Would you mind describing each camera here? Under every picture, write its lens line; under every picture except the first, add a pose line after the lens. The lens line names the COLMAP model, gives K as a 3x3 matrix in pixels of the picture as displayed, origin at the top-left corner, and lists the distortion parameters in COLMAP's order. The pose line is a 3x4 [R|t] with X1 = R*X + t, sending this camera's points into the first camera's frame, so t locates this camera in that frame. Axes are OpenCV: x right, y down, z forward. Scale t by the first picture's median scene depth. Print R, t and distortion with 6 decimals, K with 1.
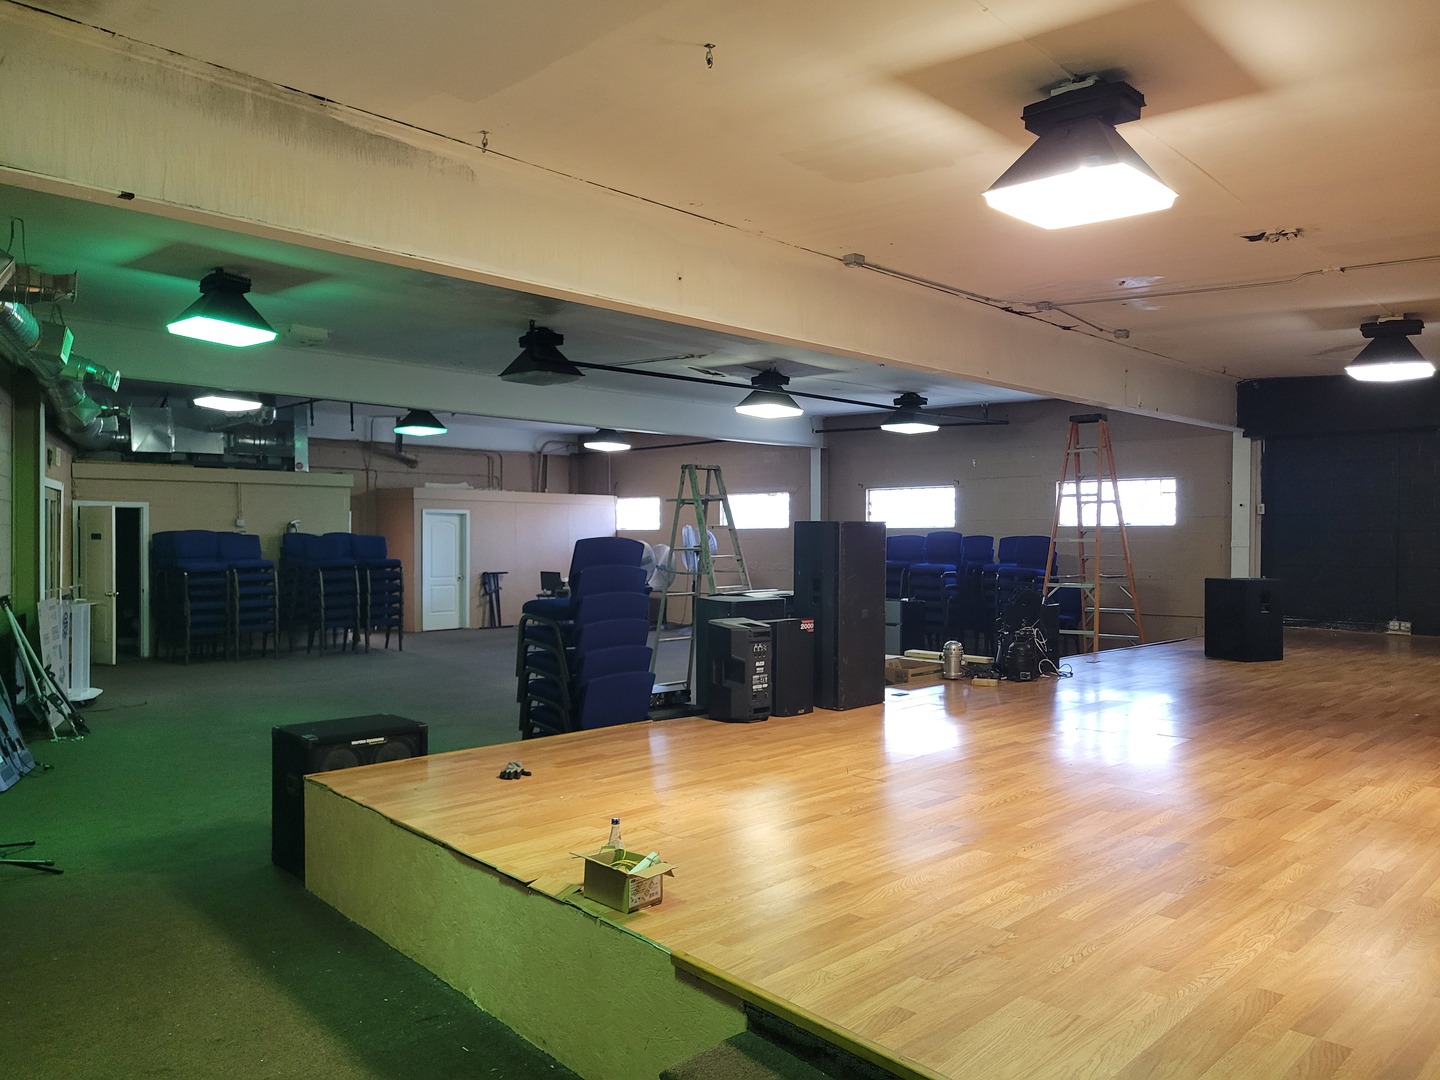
lens RADIAL K [[1147.6, 0, 719.0], [0, 1147.6, 537.5], [0, 0, 1]] dist [0.034294, 0.000521]
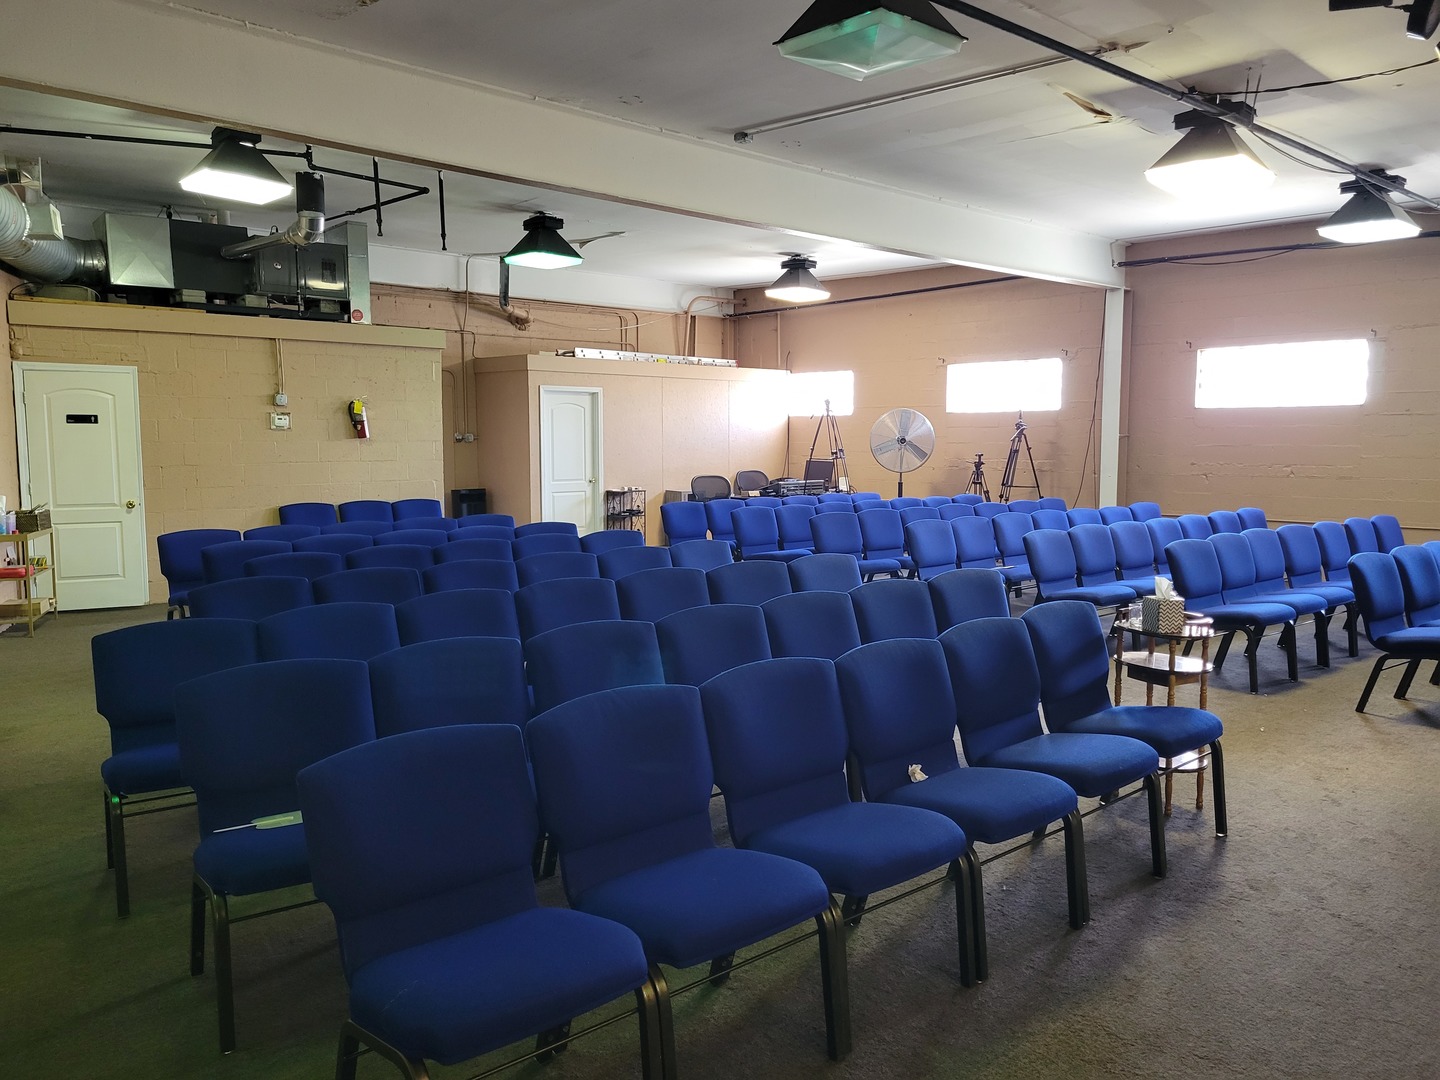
lens RADIAL K [[1147.6, 0, 721.3], [0, 1147.6, 544.5], [0, 0, 1]] dist [0.034294, 0.000521]
pose [[0.997784, 0.005046, -0.066339, -0.096458], [0.001320, 0.995423, 0.095562, 0.005614], [0.066518, -0.095438, 0.993210, 0.286327]]
